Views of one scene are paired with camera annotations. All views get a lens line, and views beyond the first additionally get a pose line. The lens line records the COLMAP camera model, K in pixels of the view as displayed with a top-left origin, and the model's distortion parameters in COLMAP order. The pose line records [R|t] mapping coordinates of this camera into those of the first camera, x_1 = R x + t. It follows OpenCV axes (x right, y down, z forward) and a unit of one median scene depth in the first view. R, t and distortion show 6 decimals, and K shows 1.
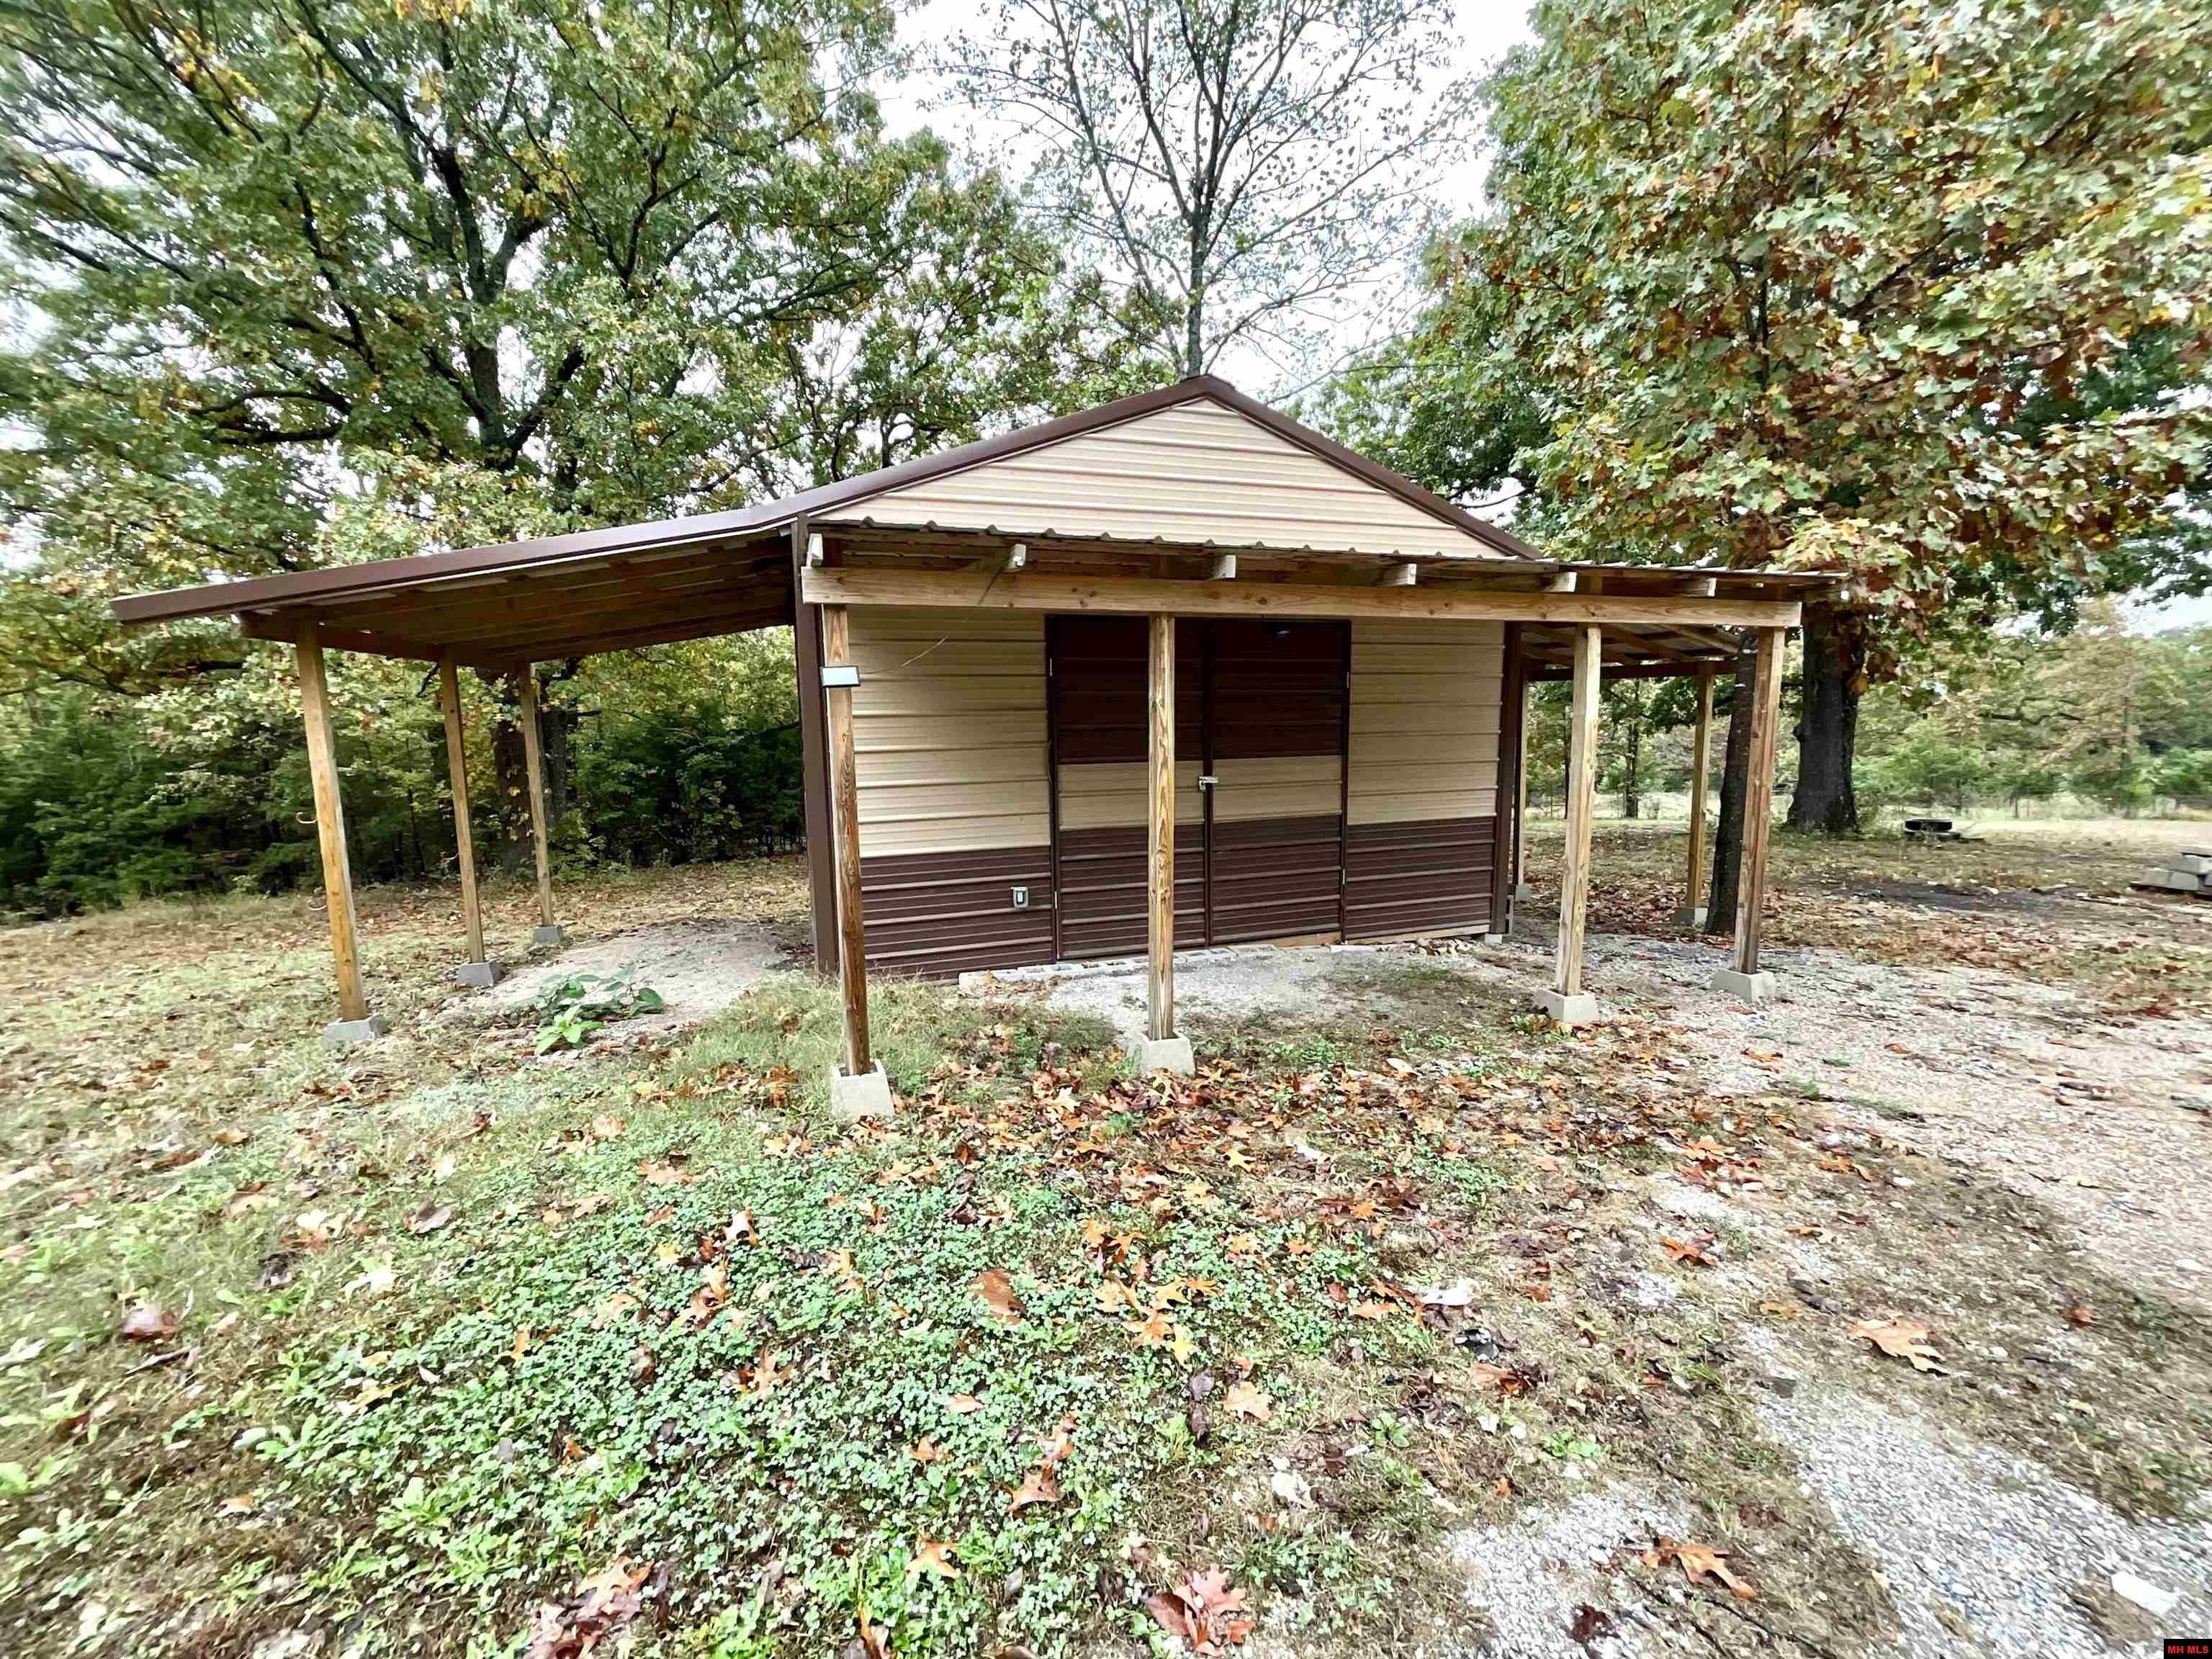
lens RADIAL K [[891.8, 0, 1107.1], [0, 891.8, 829.3], [0, 0, 1]] dist [-0.000469, -0.000105]
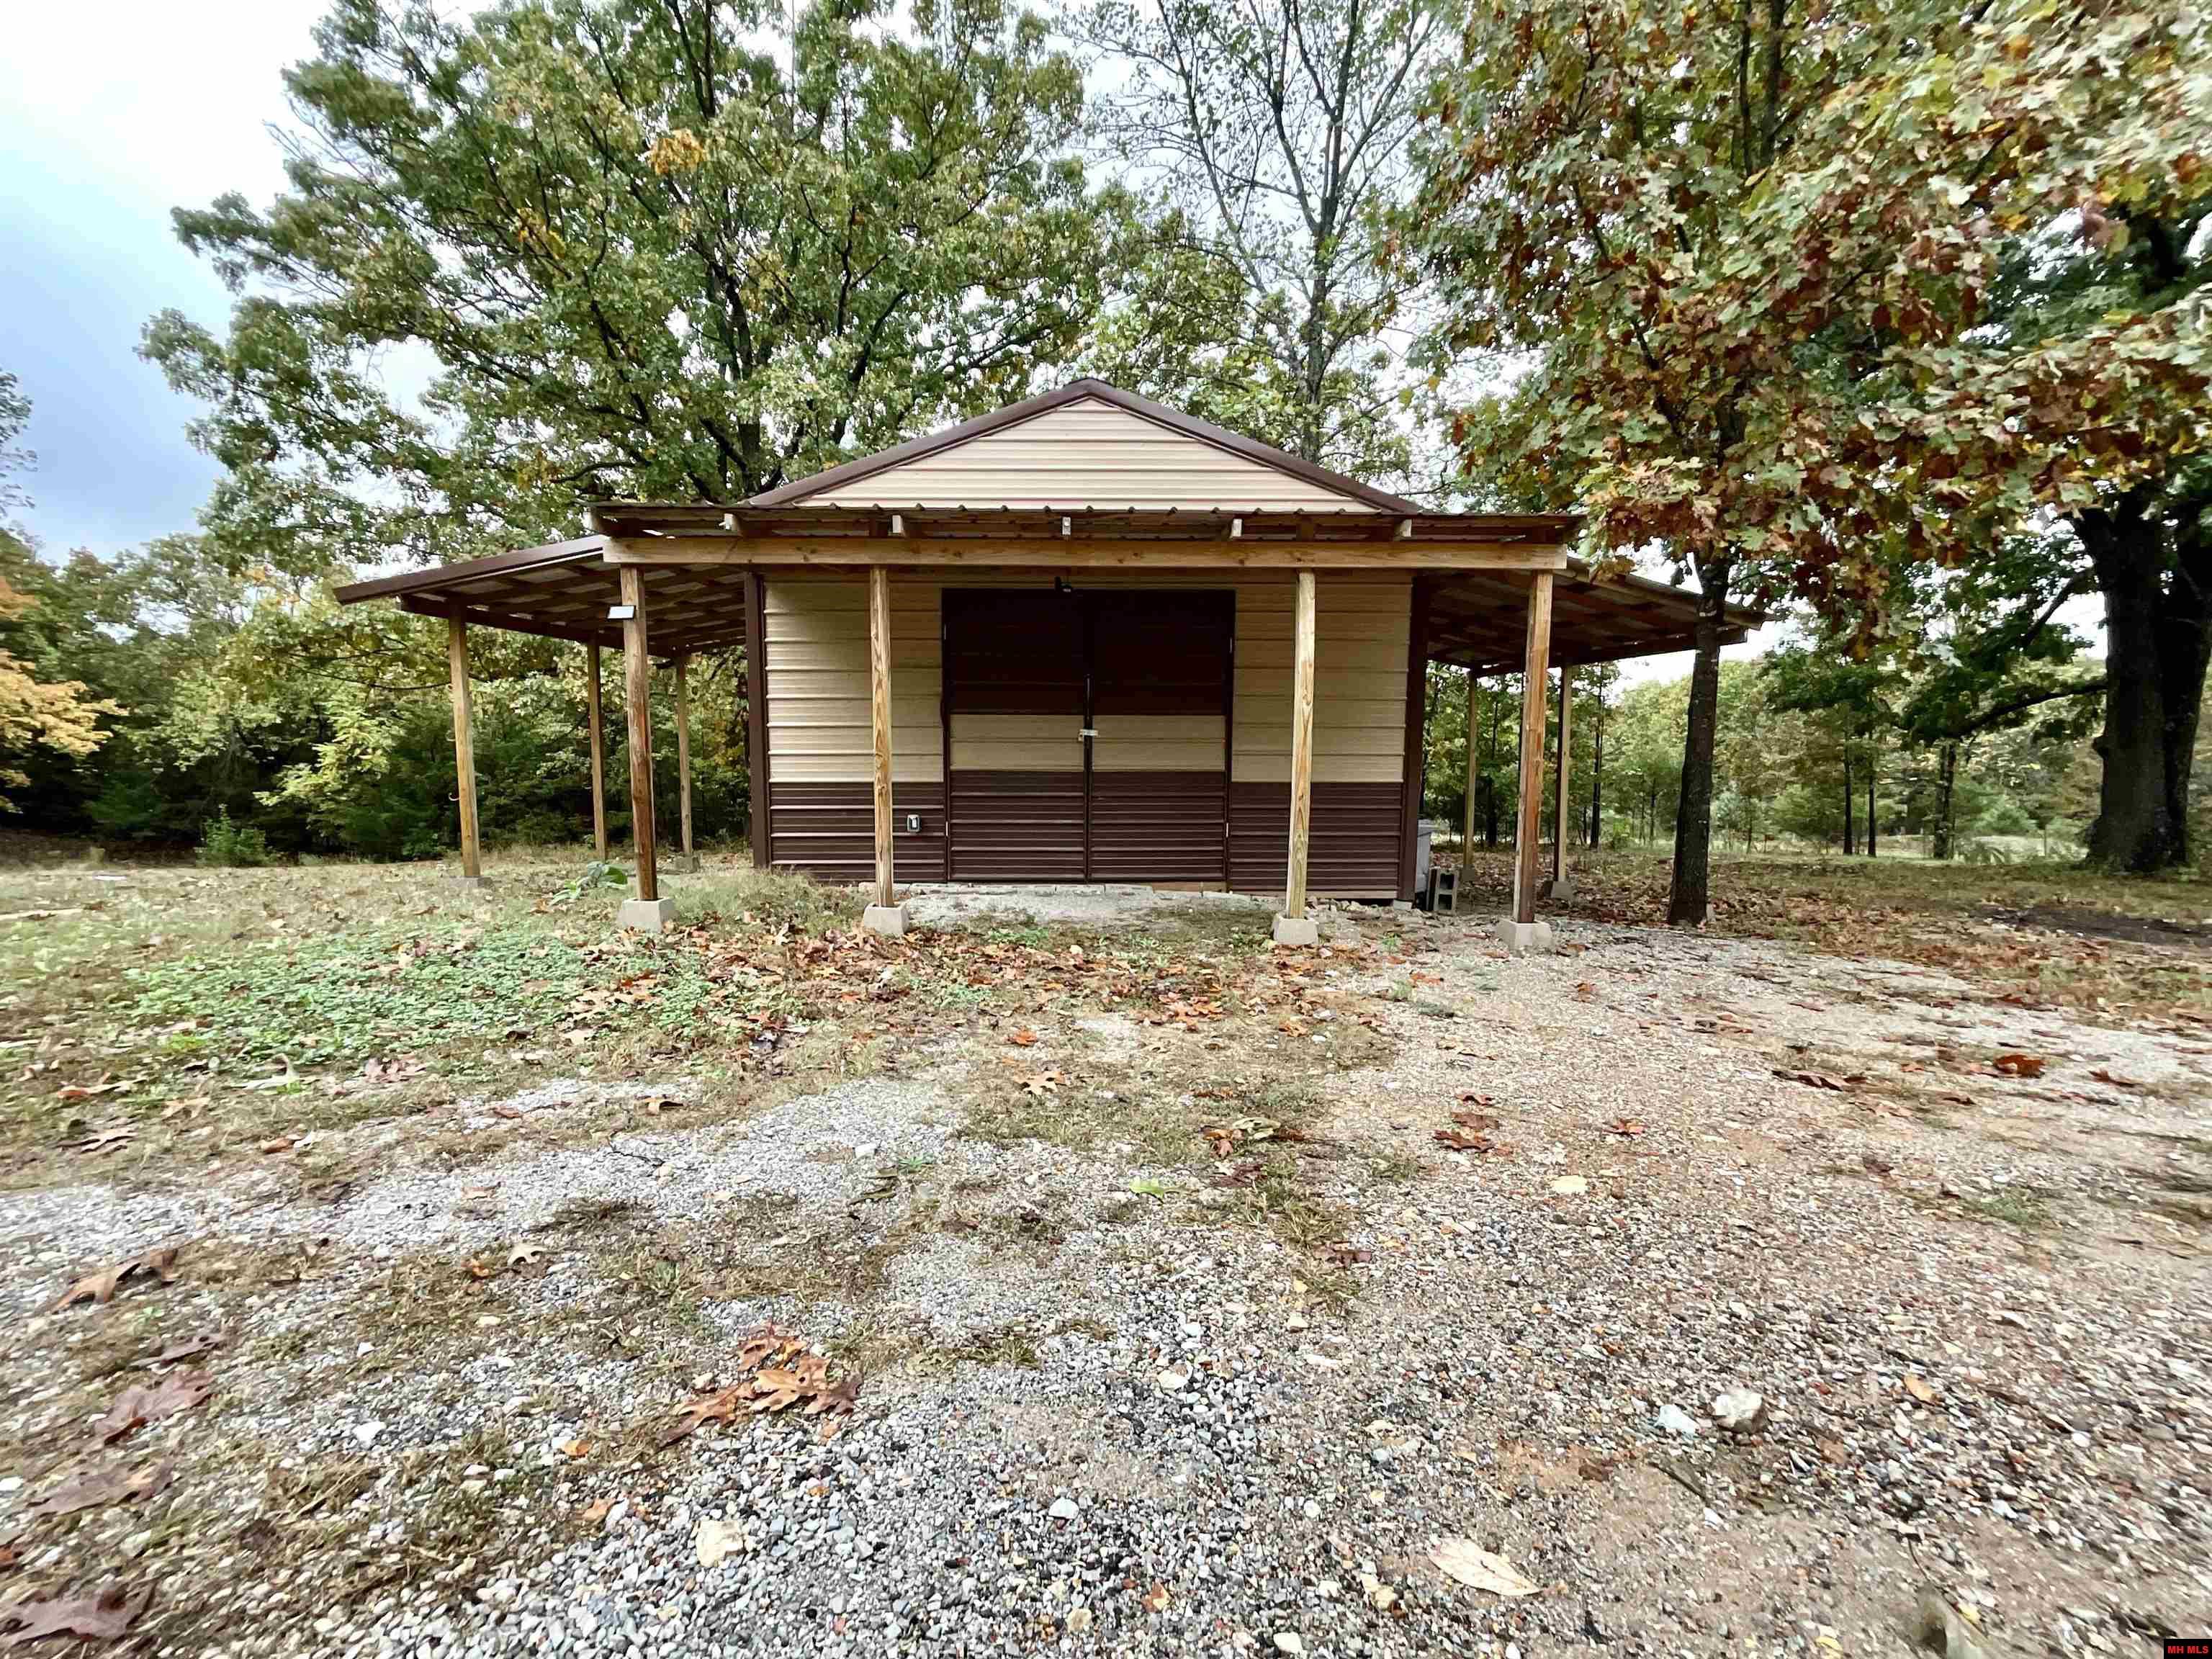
lens RADIAL K [[891.8, 0, 1100.5], [0, 891.8, 825.9], [0, 0, 1]] dist [-0.000469, -0.000105]
pose [[0.952830, 0.047896, -0.299703, 0.471434], [-0.056593, 0.998189, -0.020402, 0.084504], [0.298183, 0.036400, 0.953814, -0.067532]]
